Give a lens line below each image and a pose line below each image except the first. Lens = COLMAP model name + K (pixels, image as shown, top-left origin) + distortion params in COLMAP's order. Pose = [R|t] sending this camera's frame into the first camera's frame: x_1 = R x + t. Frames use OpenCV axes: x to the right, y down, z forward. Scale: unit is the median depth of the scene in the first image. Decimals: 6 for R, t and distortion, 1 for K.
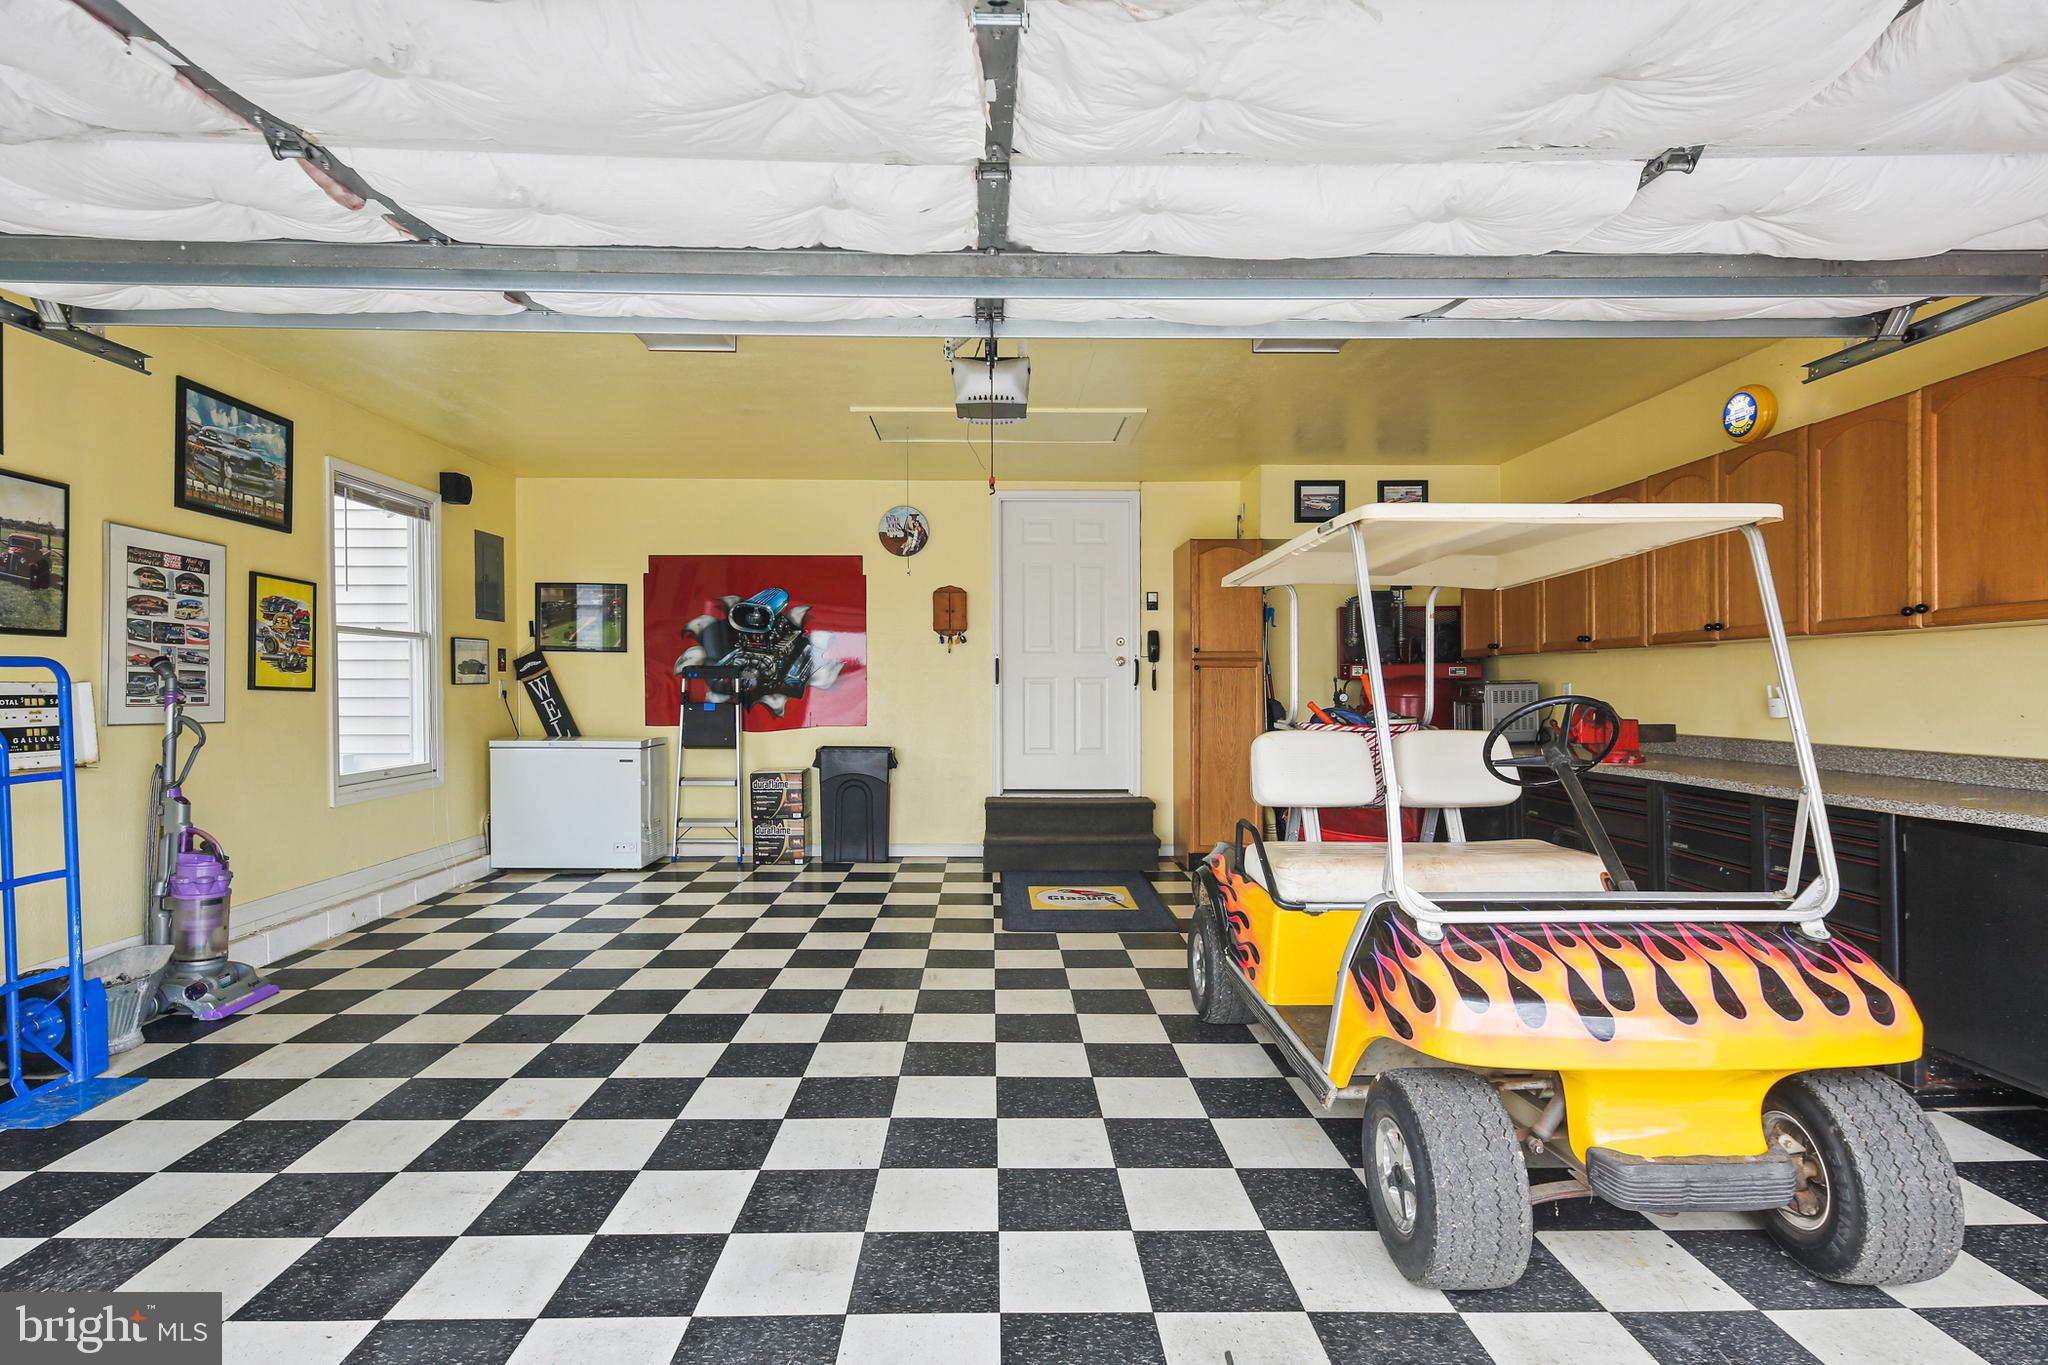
lens RADIAL K [[1040.7, 0, 1018.2], [0, 1040.7, 682.7], [0, 0, 1]] dist [0.001327, 0.000215]
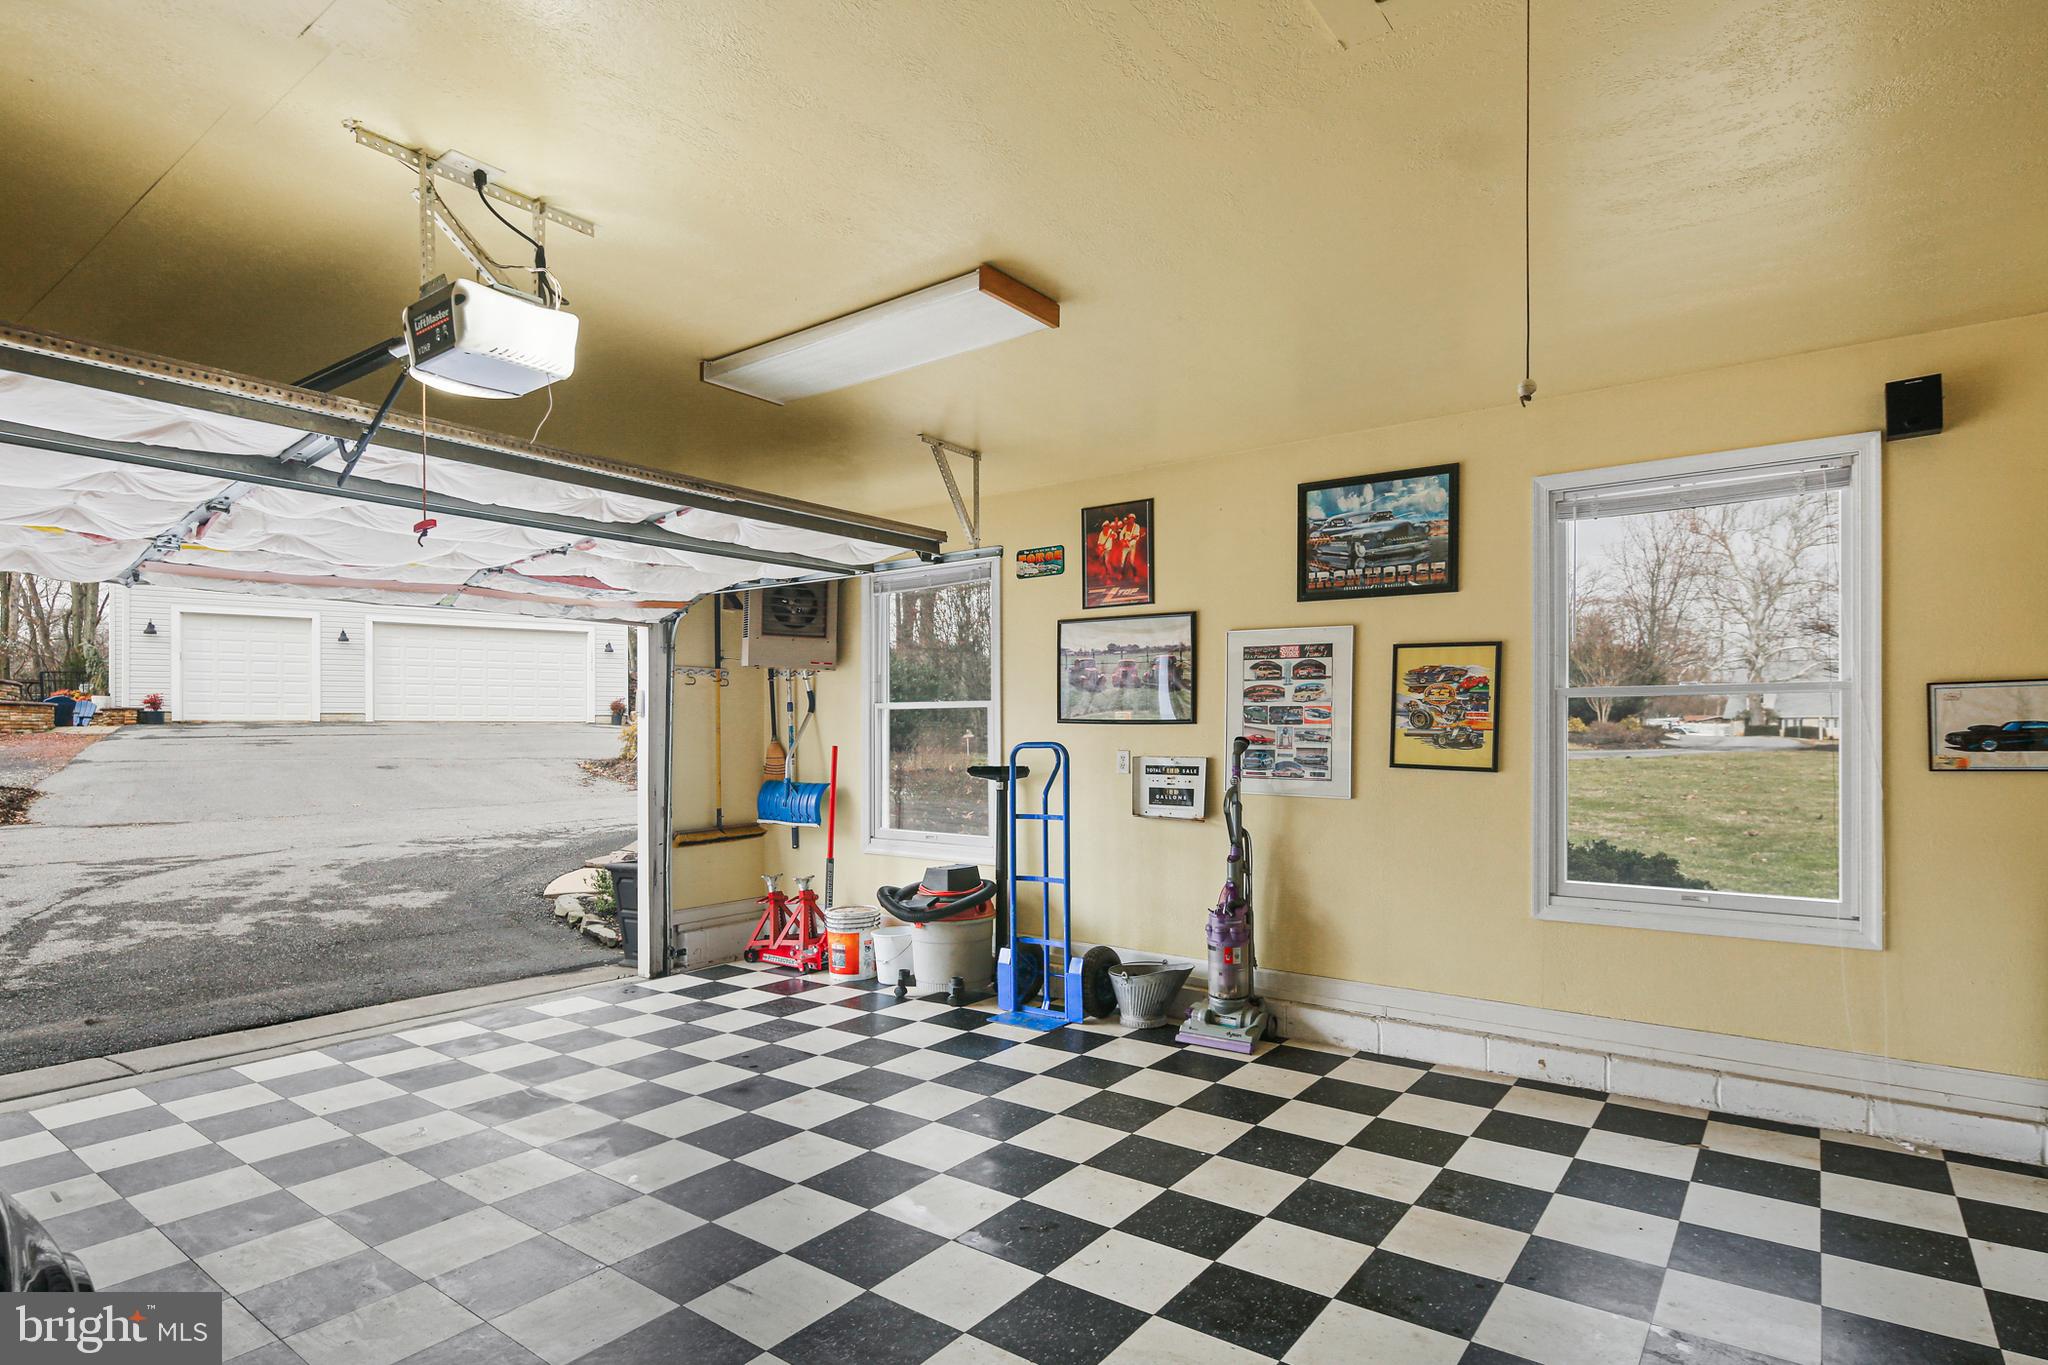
lens RADIAL K [[1040.7, 0, 1041.2], [0, 1040.7, 740.1], [0, 0, 1]] dist [0.001327, 0.000215]
pose [[-0.613734, 0.009644, -0.789454, 0.242110], [0.004339, 0.999951, 0.008843, -0.030615], [0.789501, 0.002001, -0.613746, 1.435422]]
